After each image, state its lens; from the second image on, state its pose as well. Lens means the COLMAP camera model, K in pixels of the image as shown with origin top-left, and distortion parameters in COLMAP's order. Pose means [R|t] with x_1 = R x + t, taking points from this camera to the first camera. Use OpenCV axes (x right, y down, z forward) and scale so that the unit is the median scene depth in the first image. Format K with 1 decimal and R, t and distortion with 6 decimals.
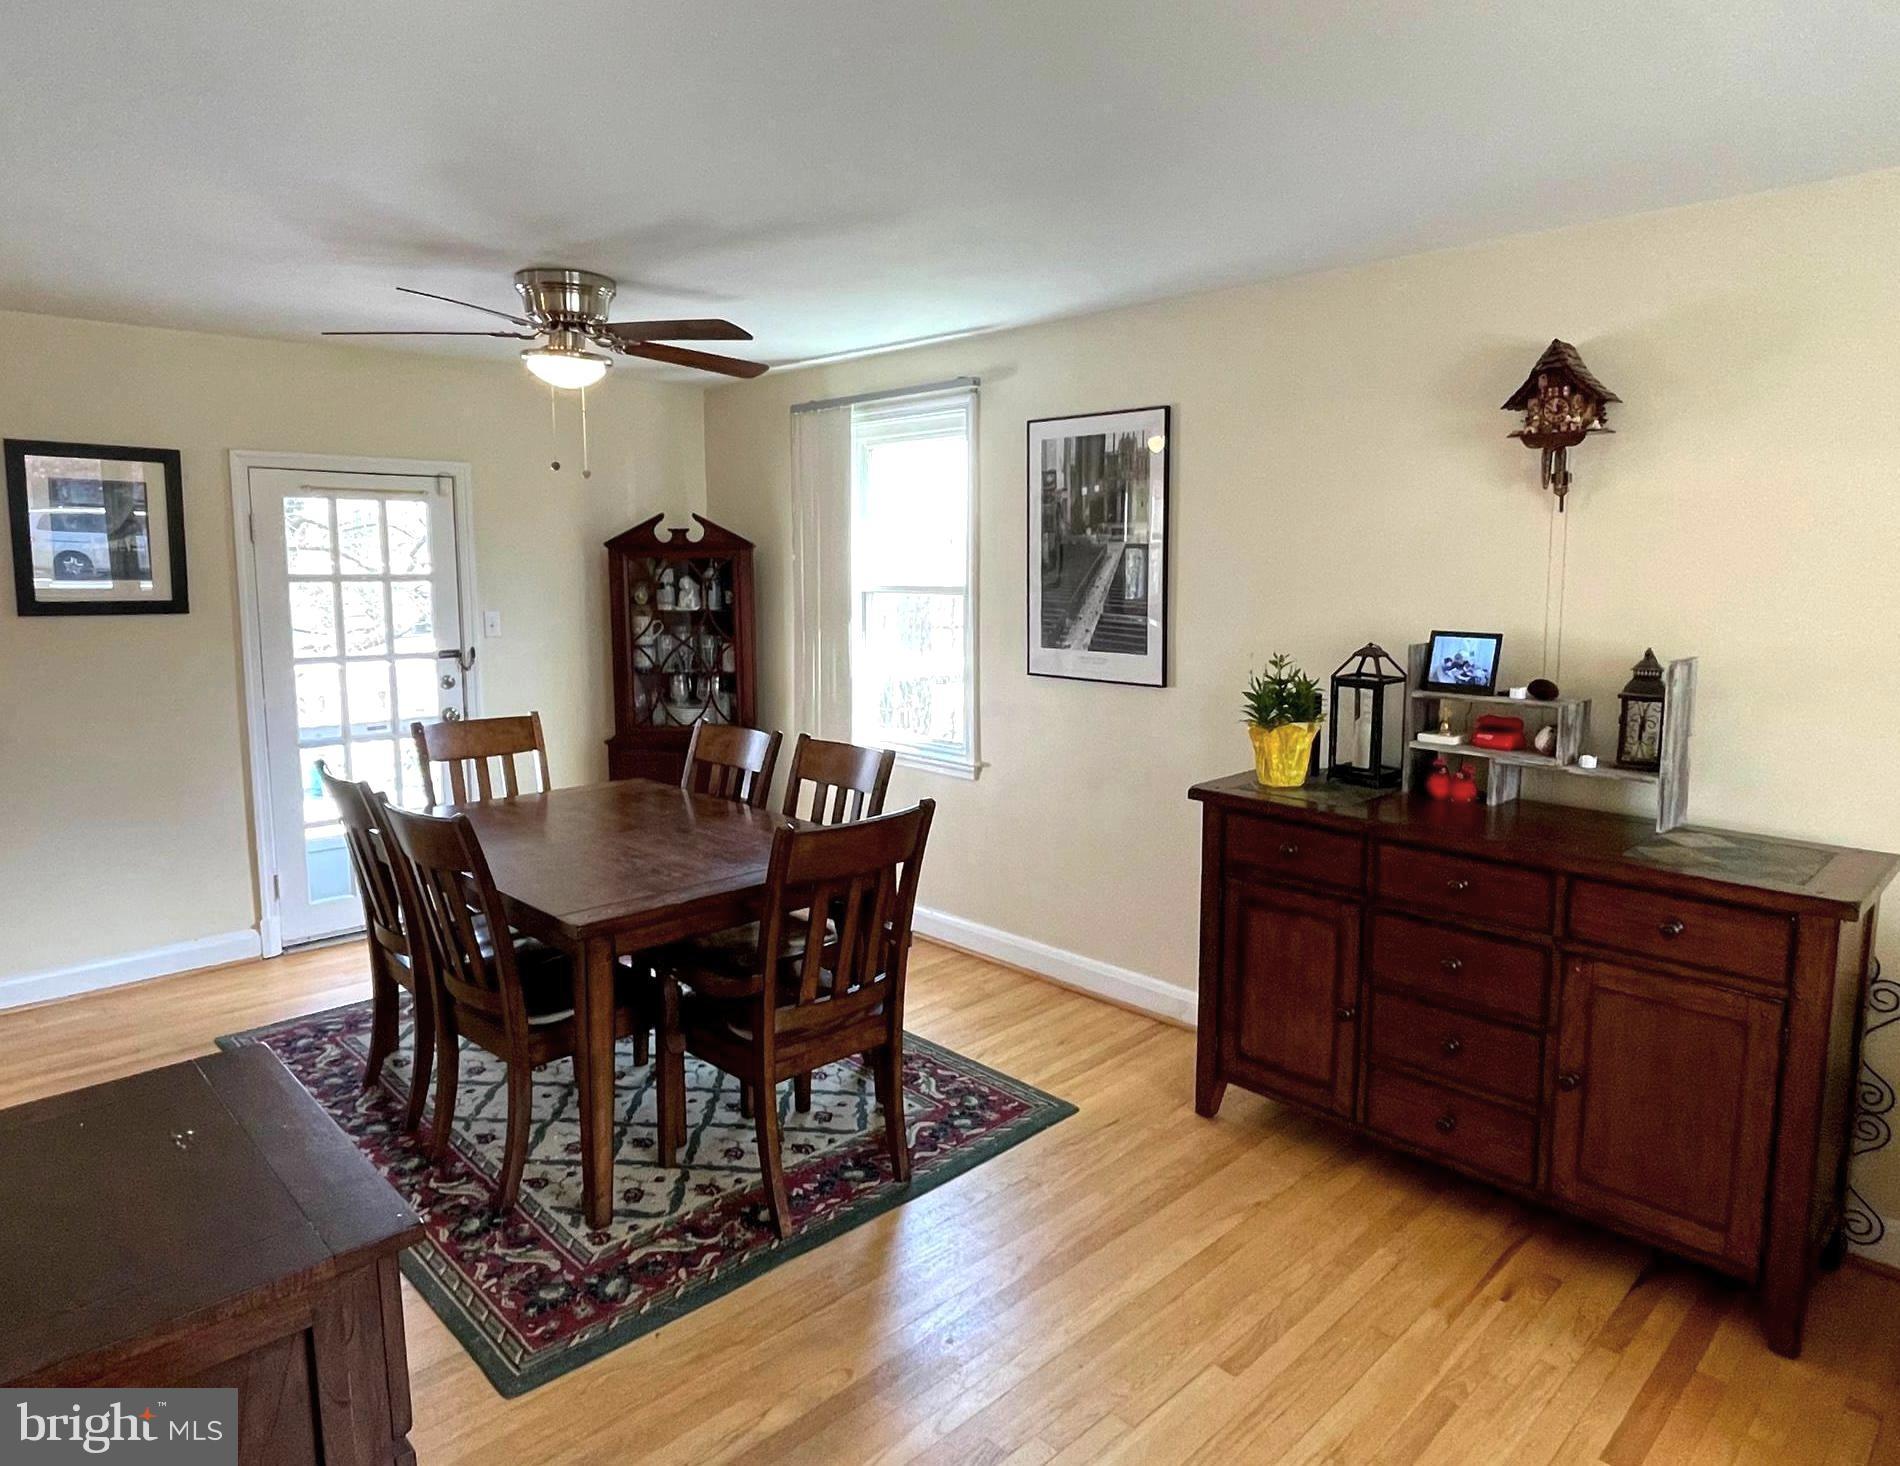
lens RADIAL K [[1172.8, 0, 986.7], [0, 1172.8, 706.7], [0, 0, 1]] dist [-0.000268, -0.000686]
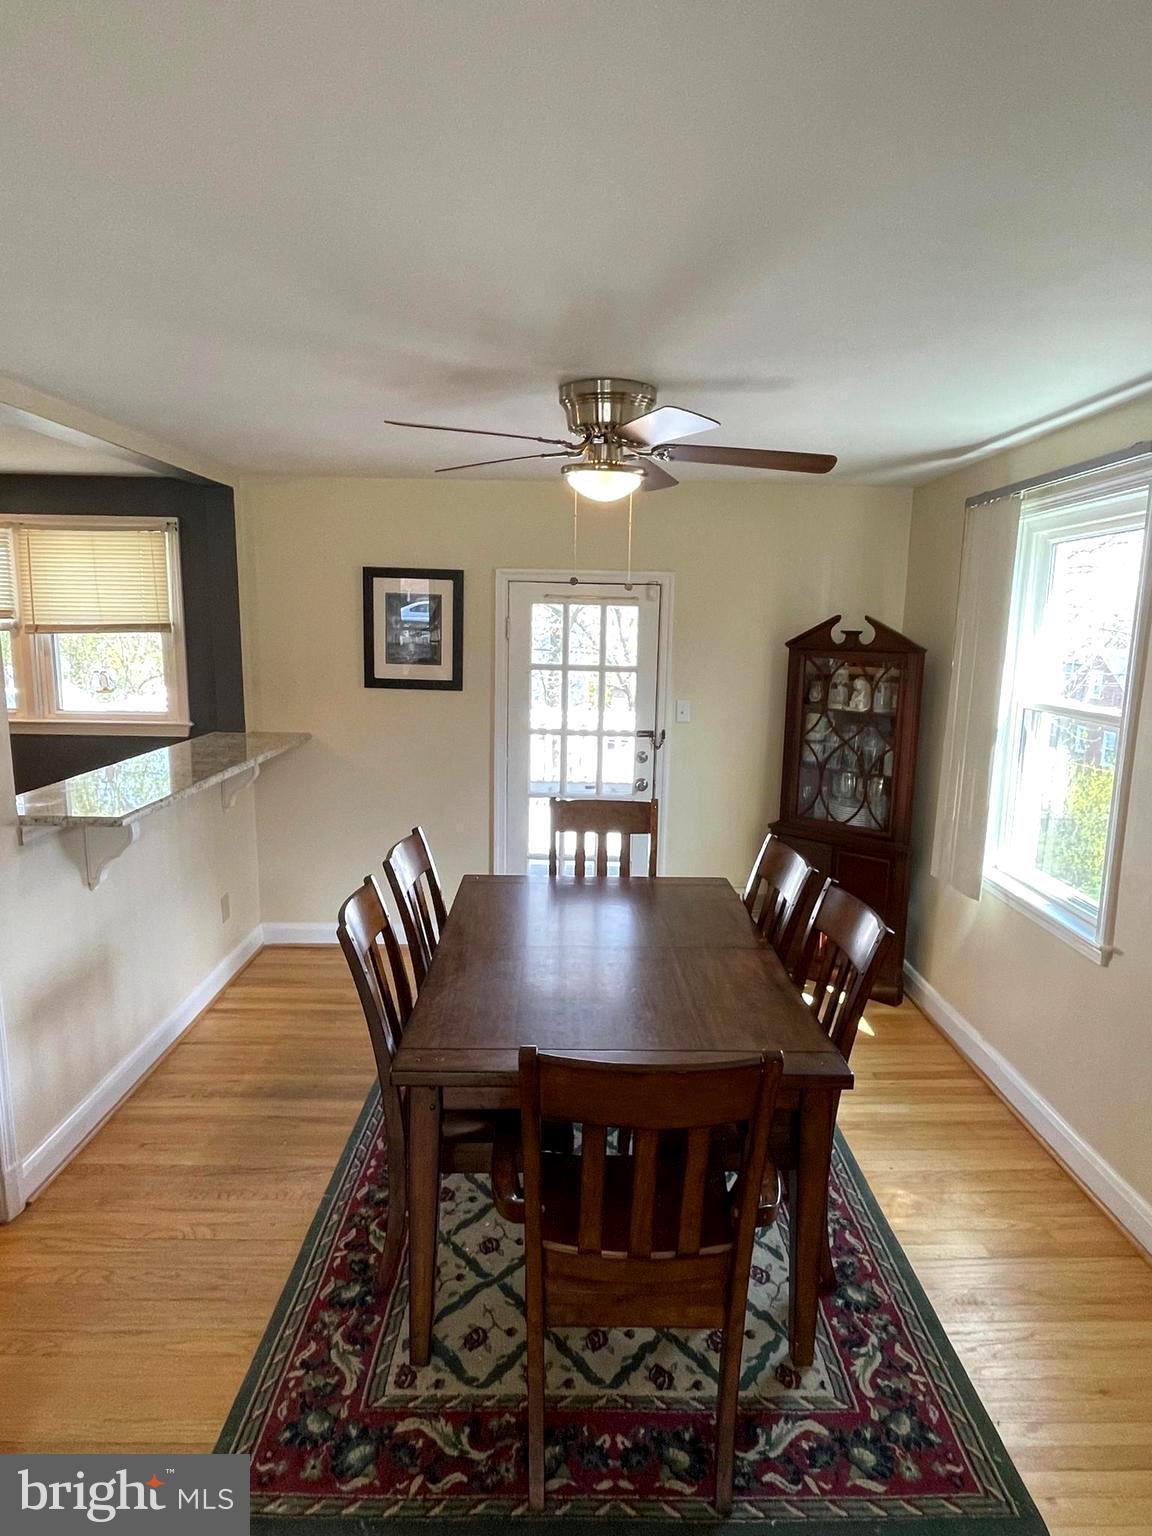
lens RADIAL K [[890.5, 0, 582.6], [0, 890.5, 774.0], [0, 0, 1]] dist [0.003326, -0.002411]
pose [[0.714204, 0.129801, -0.687796, 0.157112], [-0.107090, 0.991349, 0.075885, -0.084950], [0.691696, 0.019459, 0.721926, 0.387303]]
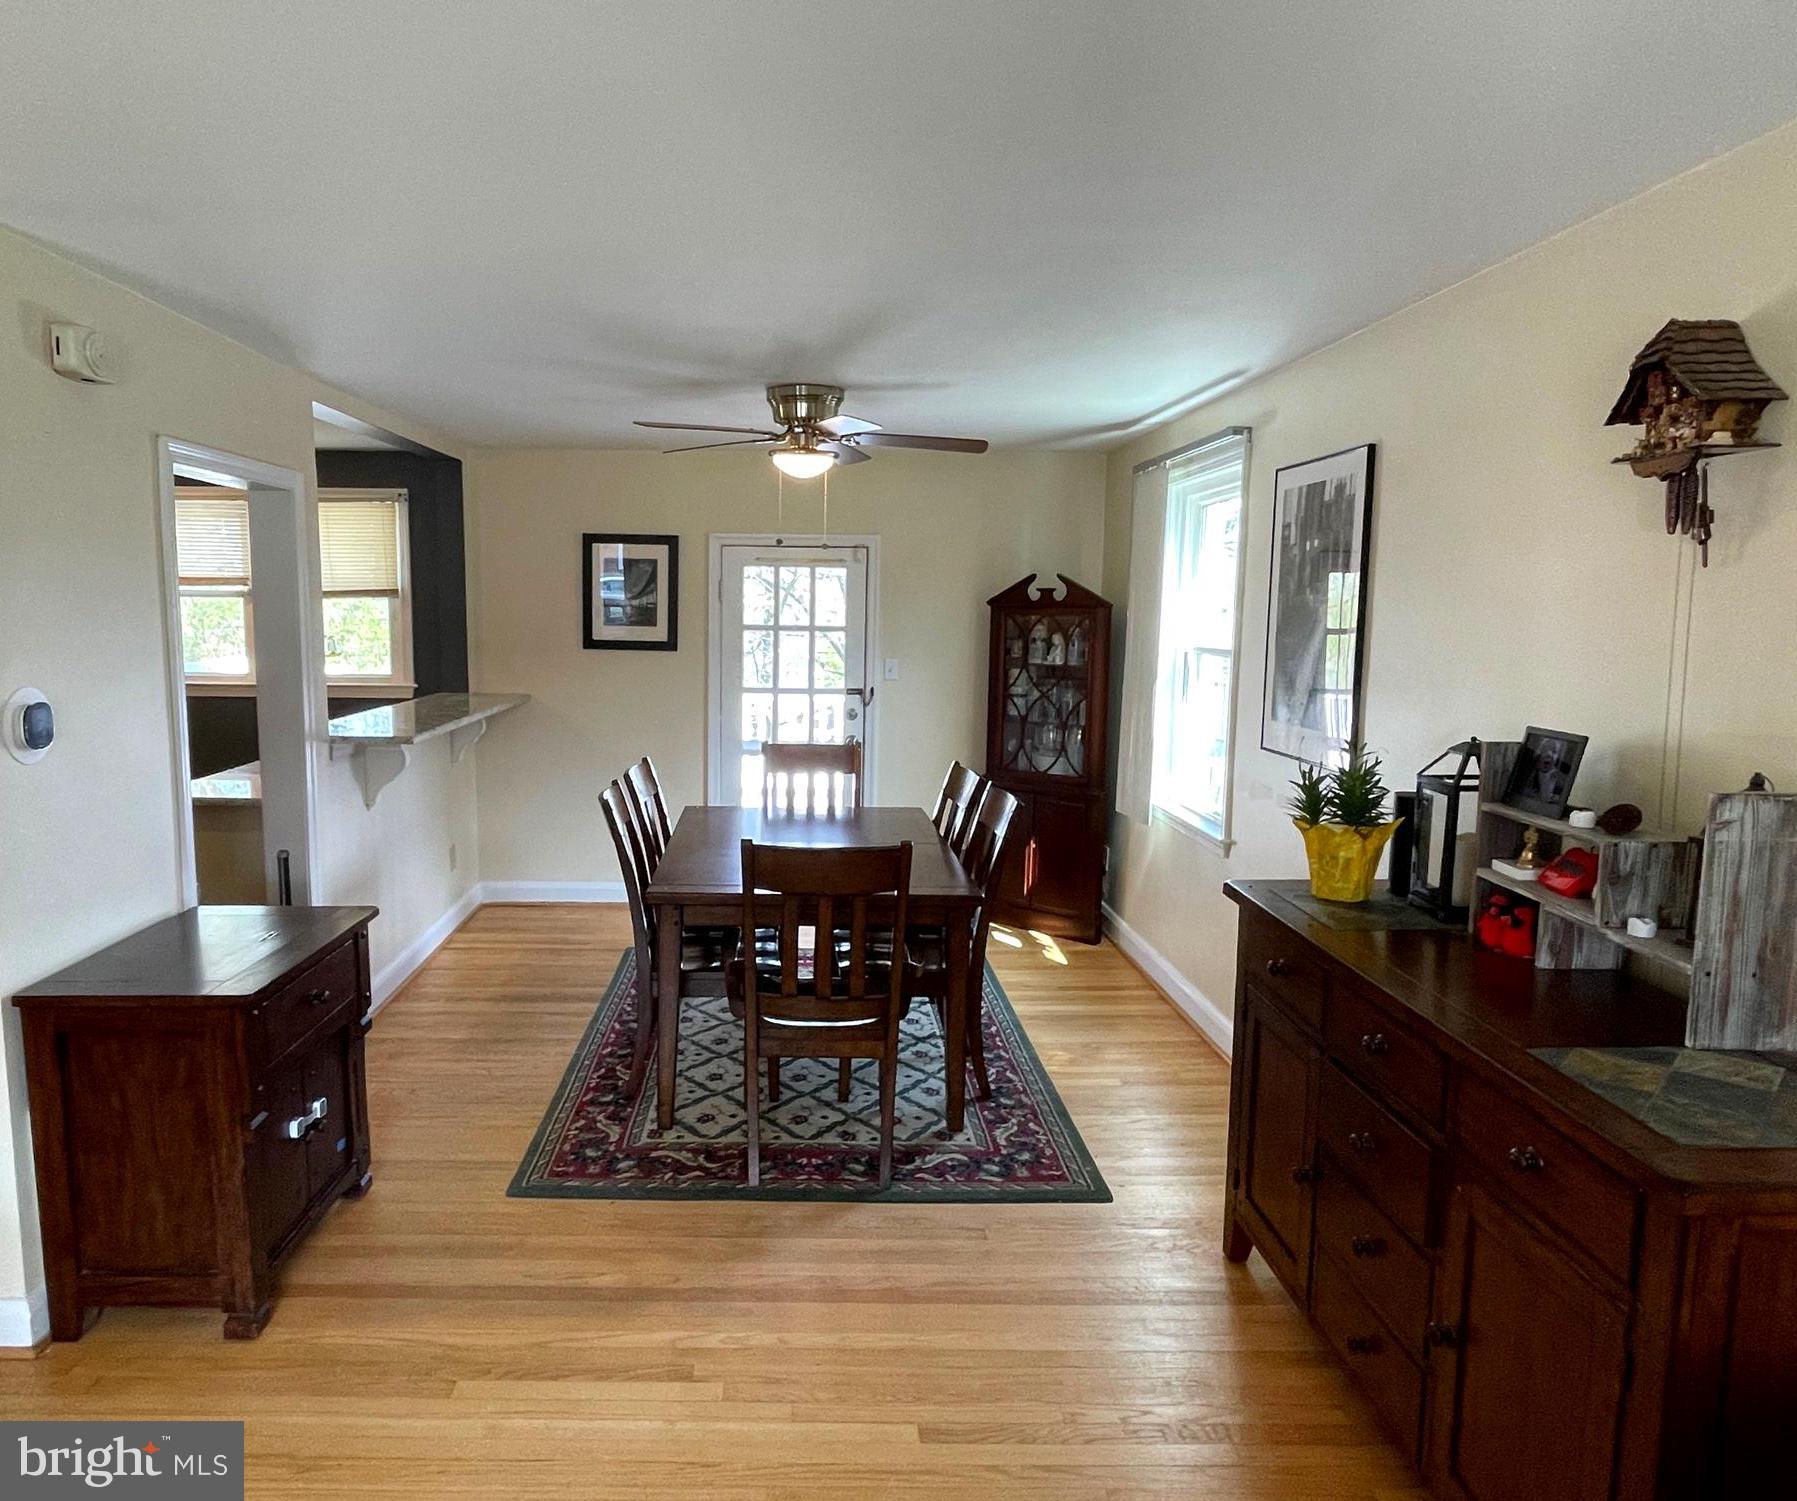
lens RADIAL K [[1176.9, 0, 792.8], [0, 1176.9, 752.1], [0, 0, 1]] dist [0.018981, -0.000599]
pose [[0.705924, 0.093678, -0.702065, 0.465297], [-0.098366, 0.994576, 0.033801, -0.022214], [0.701423, 0.045198, 0.711310, 0.105450]]
